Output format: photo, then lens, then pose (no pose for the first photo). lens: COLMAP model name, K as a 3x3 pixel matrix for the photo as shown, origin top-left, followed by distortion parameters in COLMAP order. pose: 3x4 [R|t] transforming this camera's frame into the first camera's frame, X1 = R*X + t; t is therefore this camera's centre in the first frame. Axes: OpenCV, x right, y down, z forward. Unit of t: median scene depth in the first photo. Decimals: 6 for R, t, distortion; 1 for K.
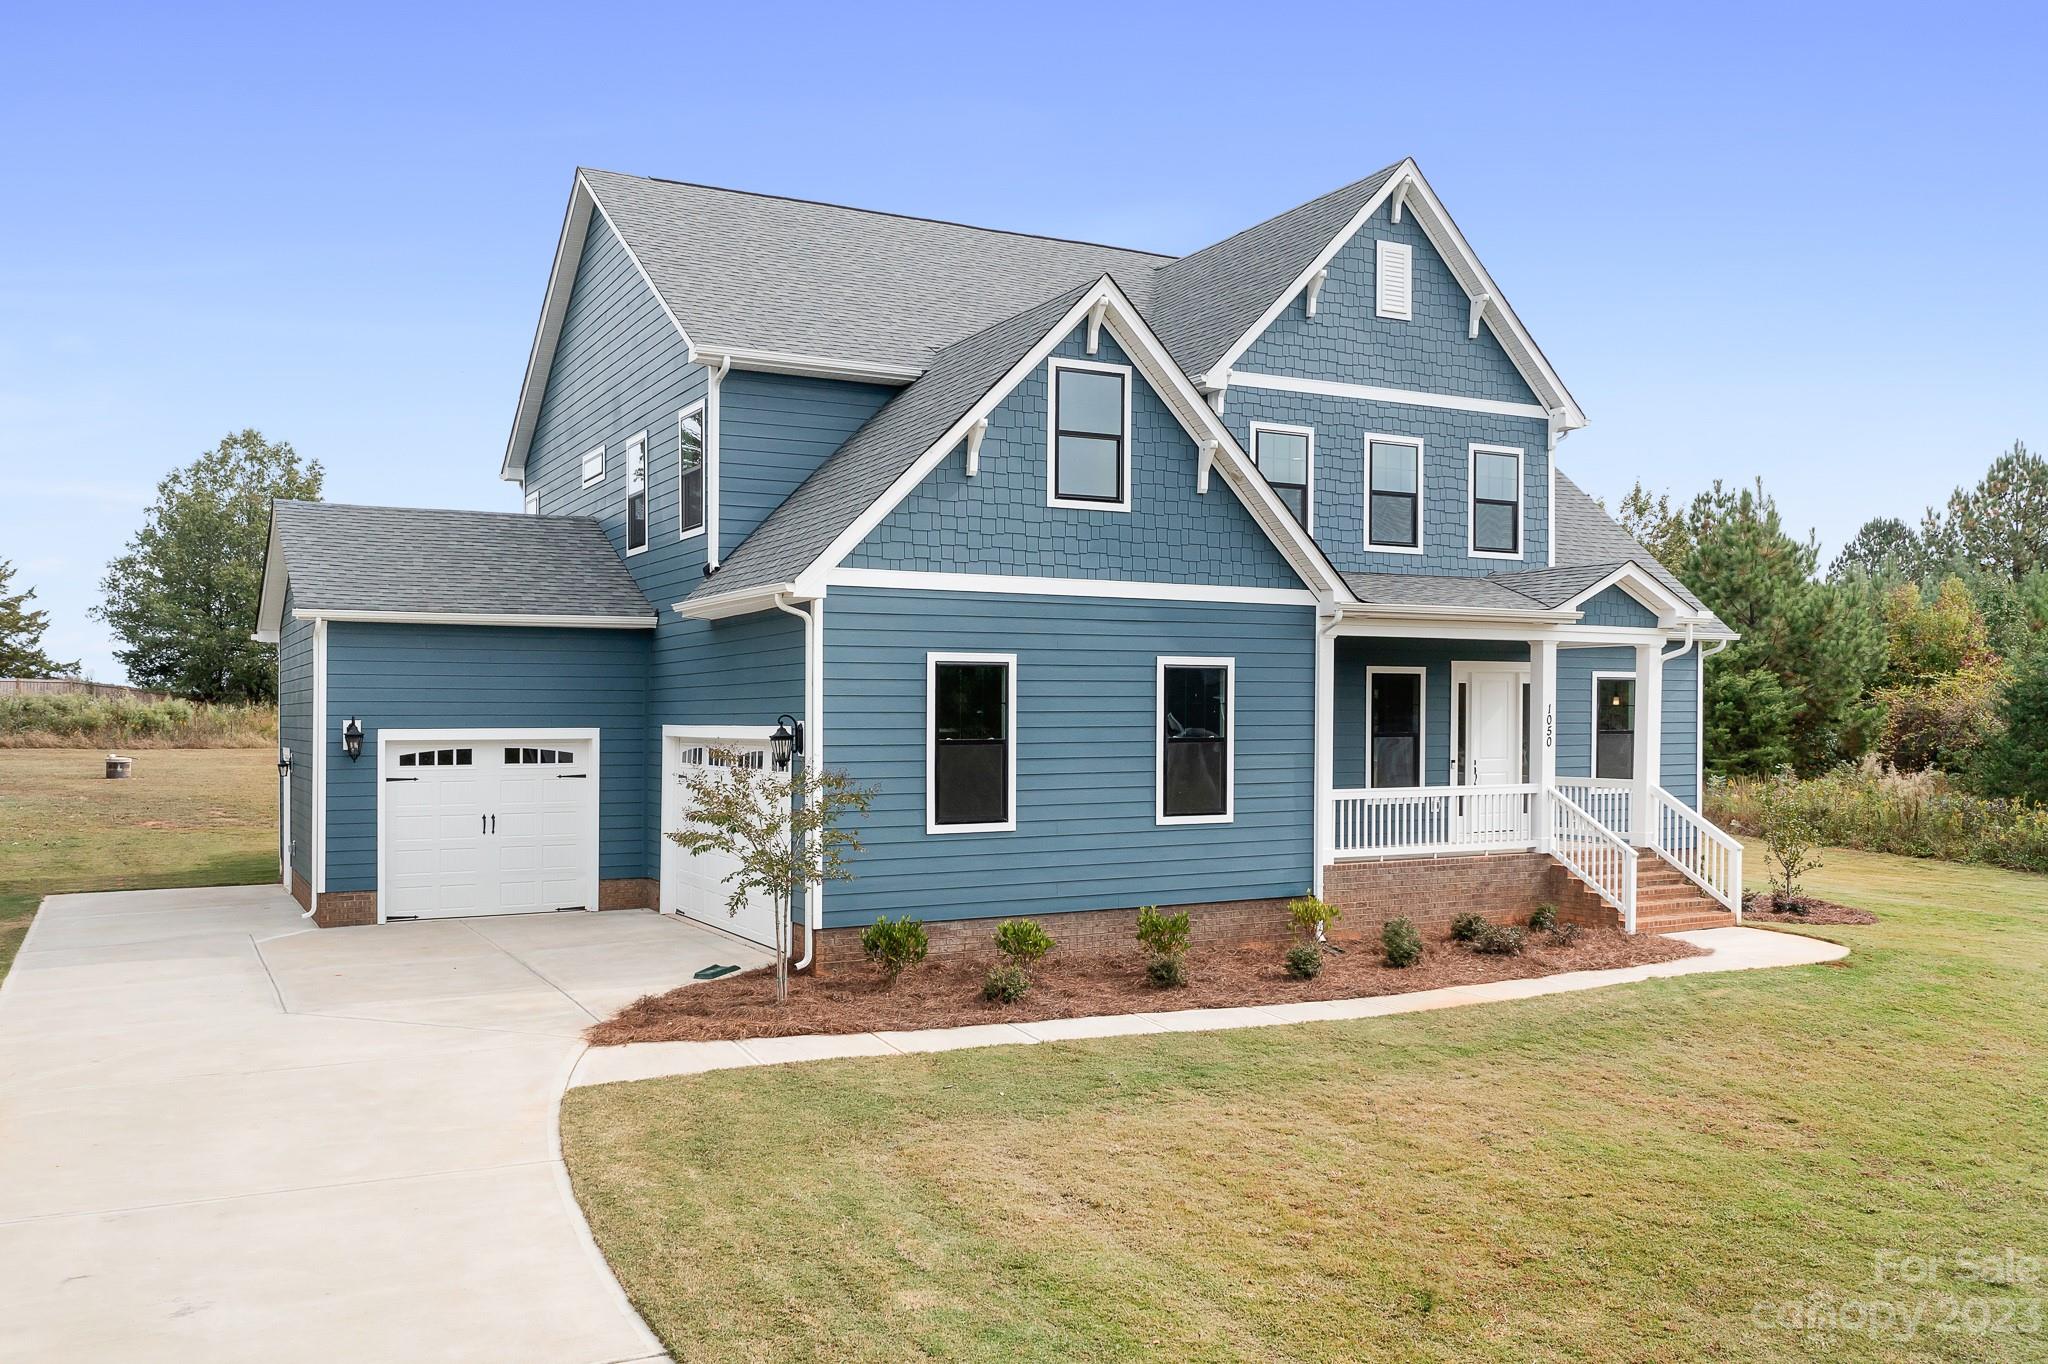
lens RADIAL K [[1617.4, 0, 1073.5], [0, 1617.4, 763.3], [0, 0, 1]] dist [-0.006364, -0.001341]
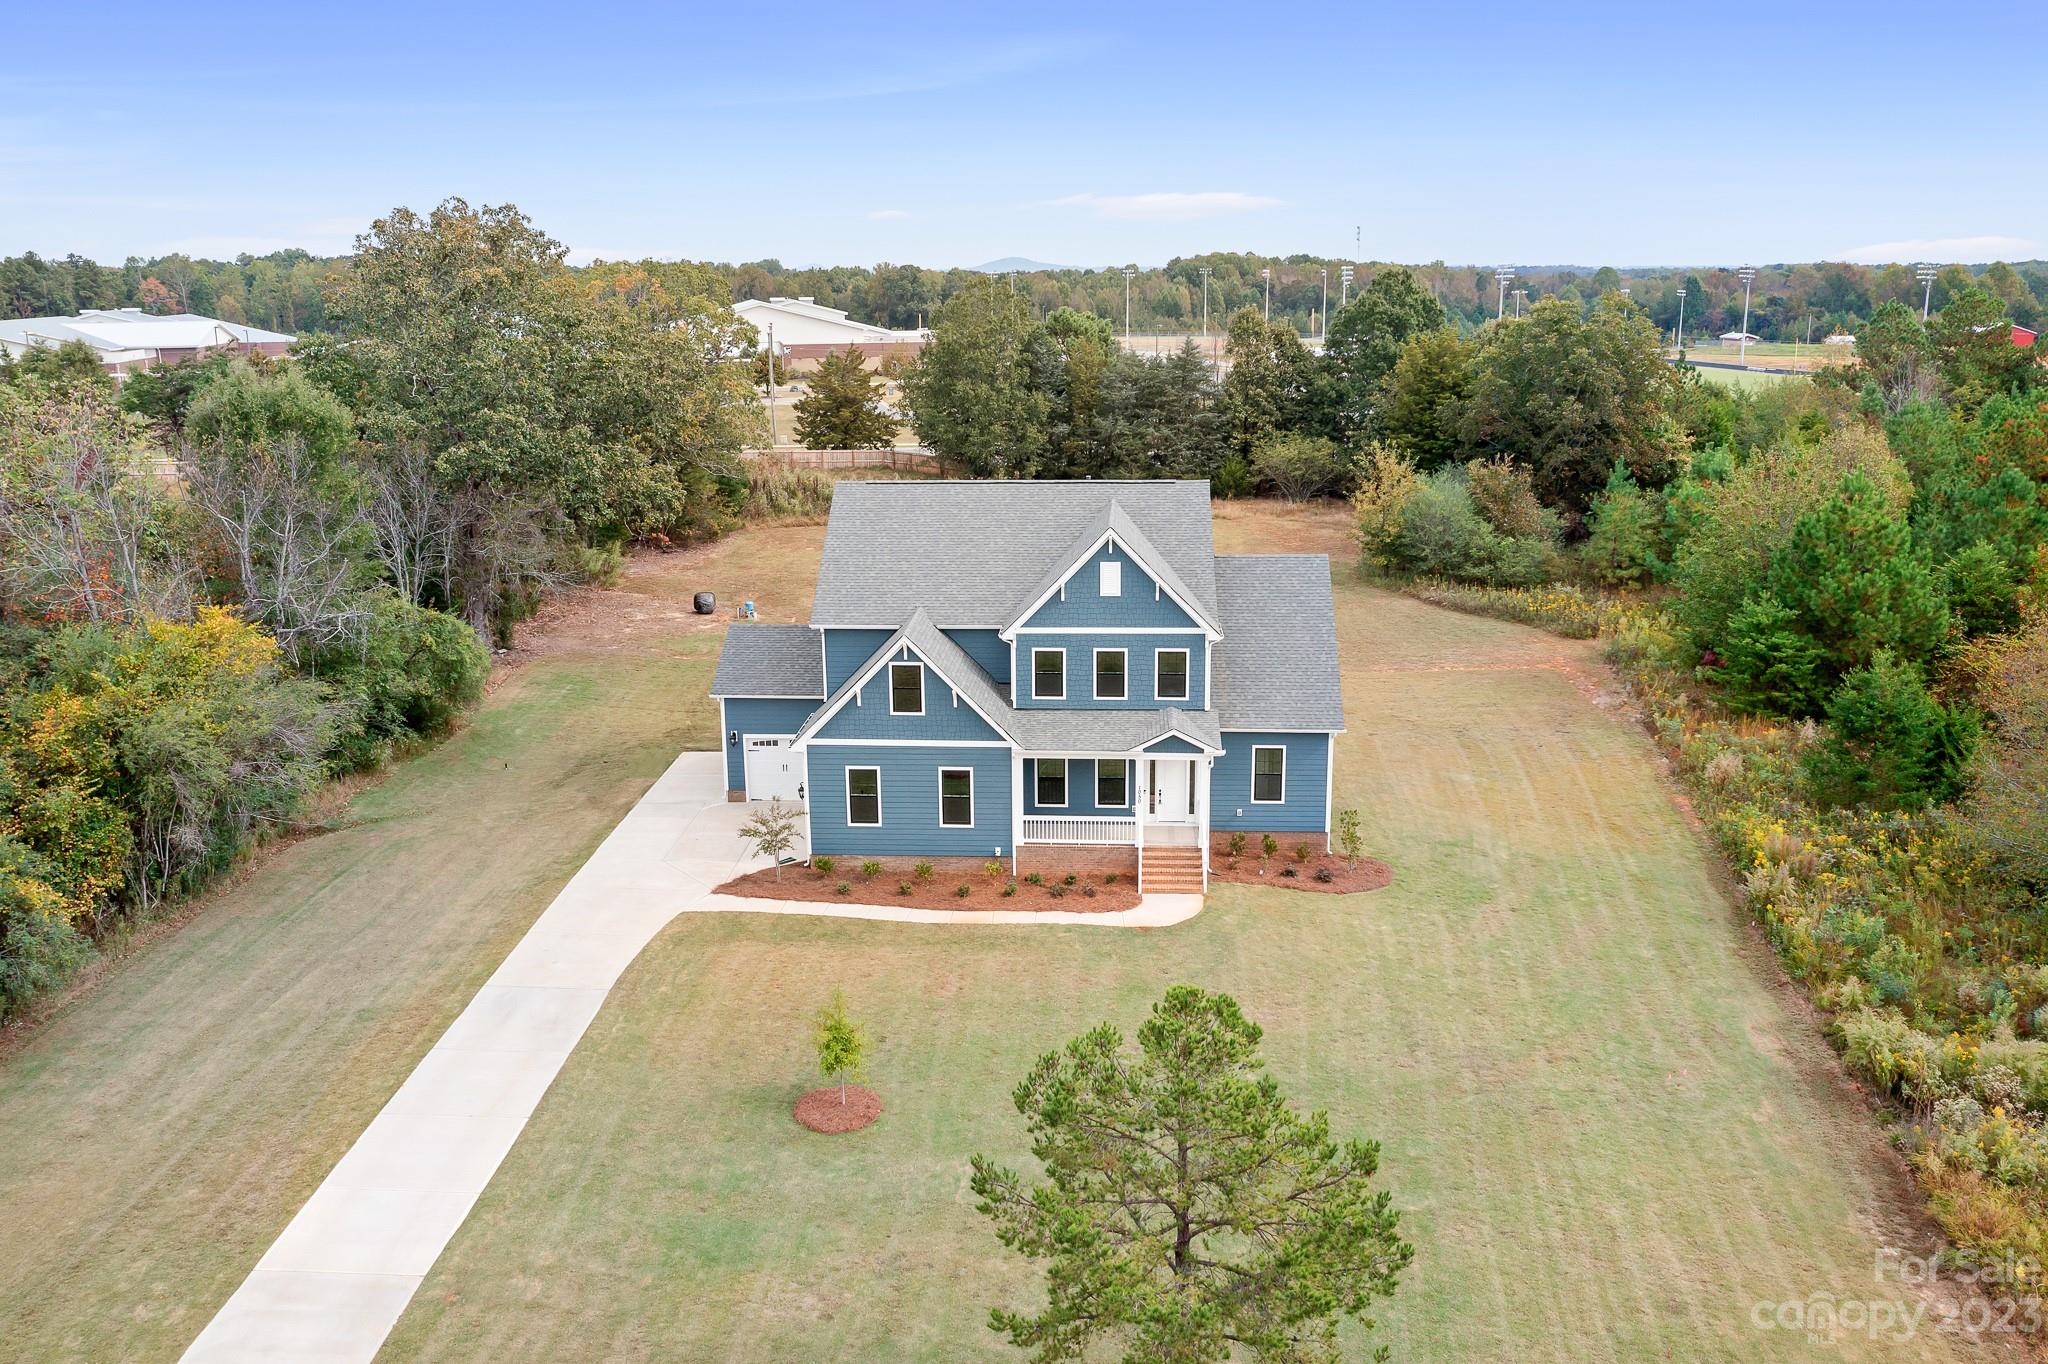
lens RADIAL K [[1621.1, 0, 1058.0], [0, 1621.1, 682.4], [0, 0, 1]] dist [0.068250, -0.000403]
pose [[0.864379, 0.129373, -0.485913, 1.397743], [-0.022346, 0.975264, 0.219911, -0.736358], [0.502344, -0.179228, 0.845889, -1.056881]]
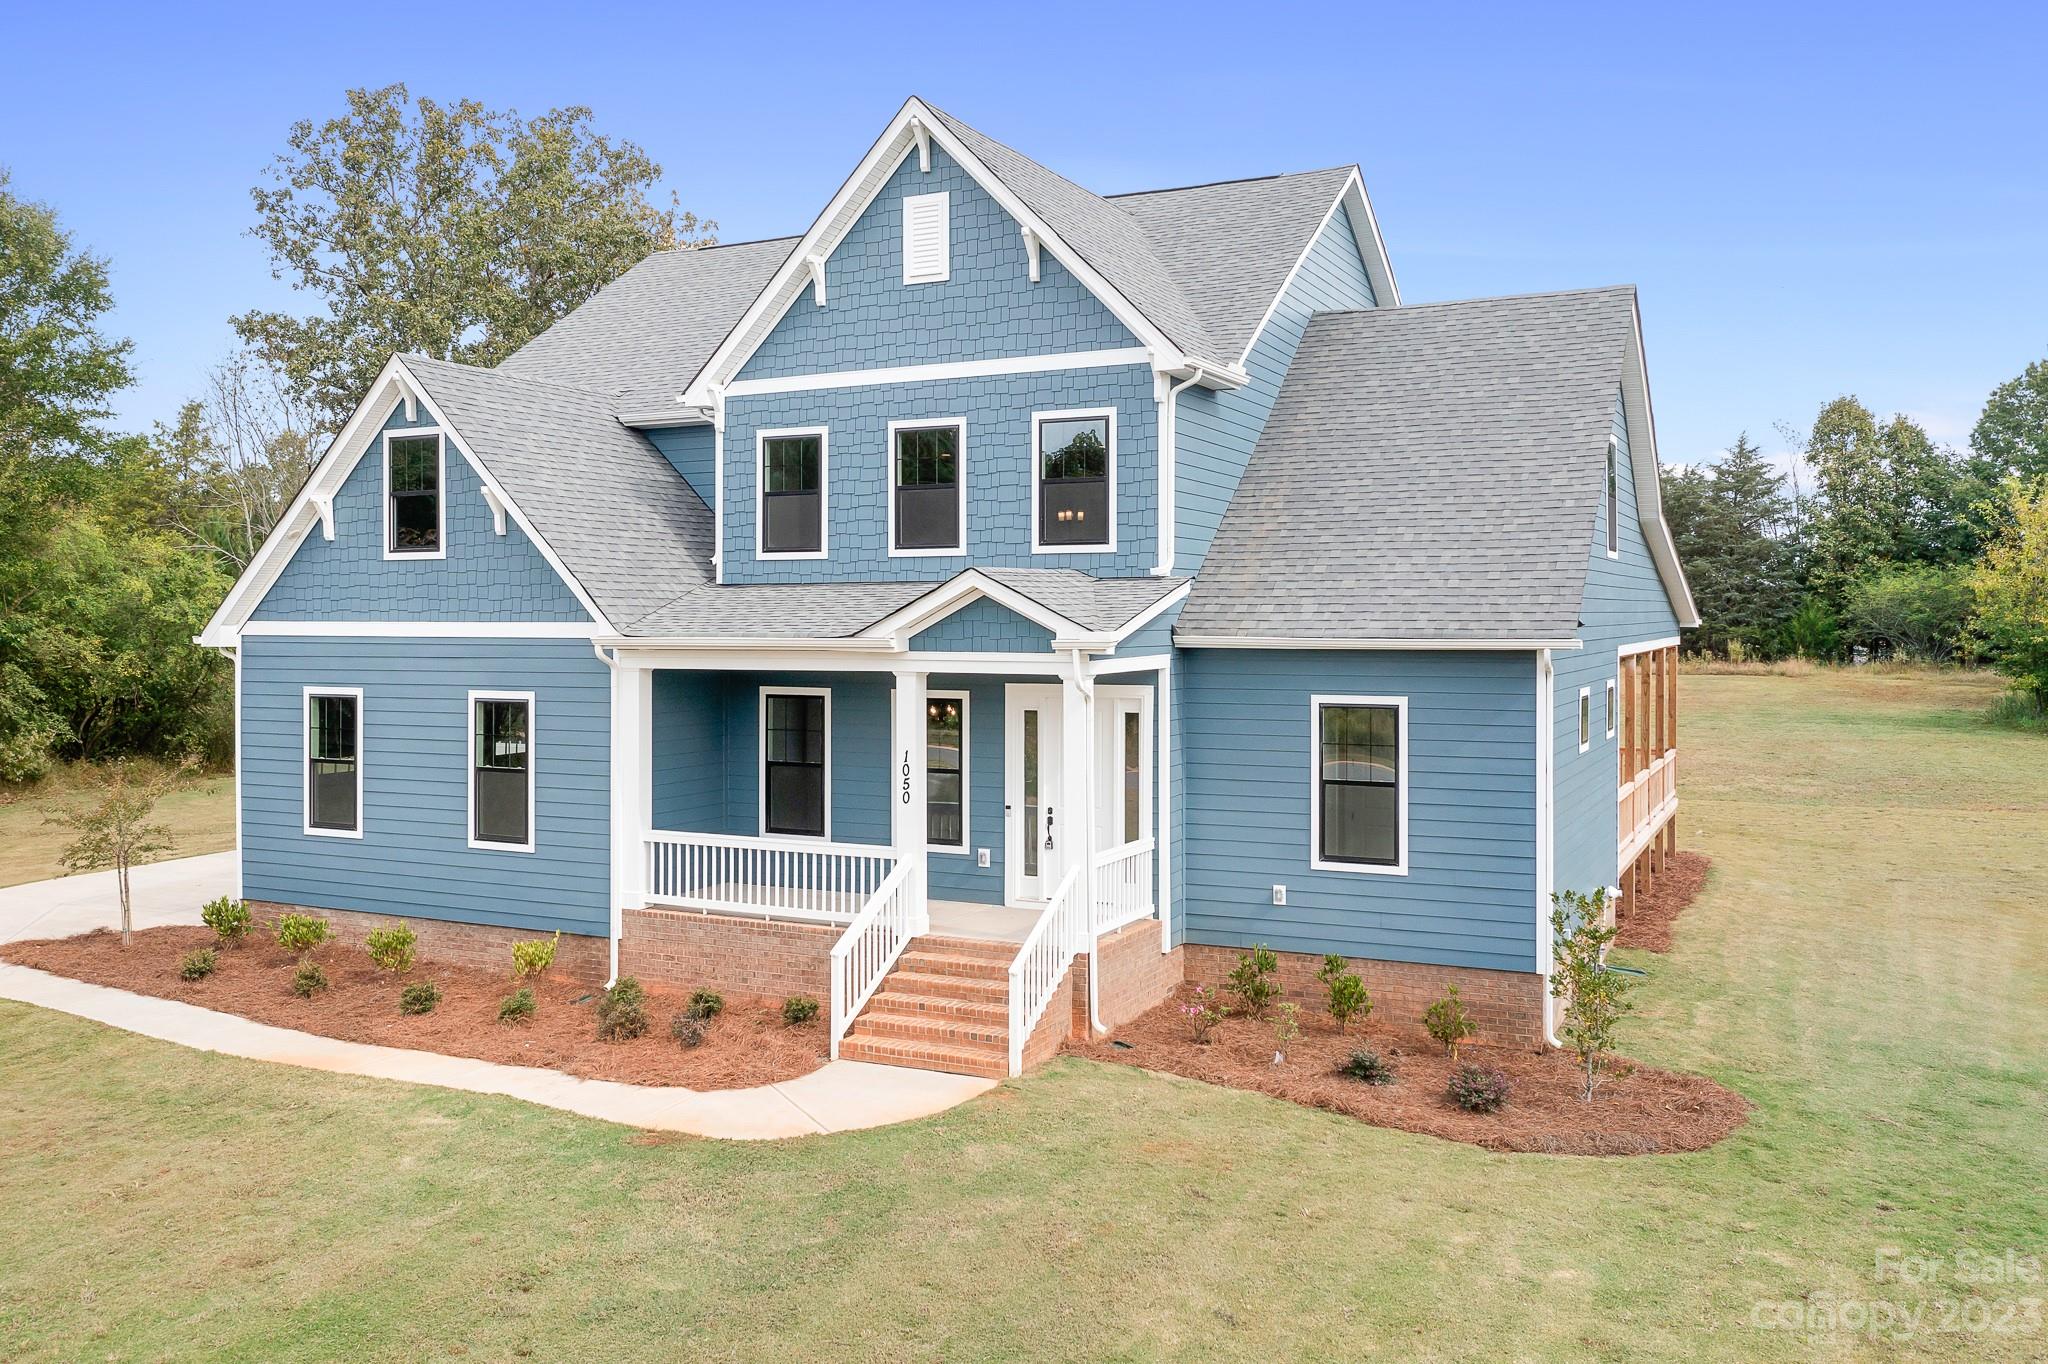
lens RADIAL K [[1639.0, 0, 1026.7], [0, 1639.0, 649.7], [0, 0, 1]] dist [-0.009743, -0.001220]
pose [[0.579874, 0.015961, -0.814550, 1.067202], [-0.023894, 0.999711, 0.002579, -0.097185], [0.814355, 0.017968, 0.580088, 0.623242]]
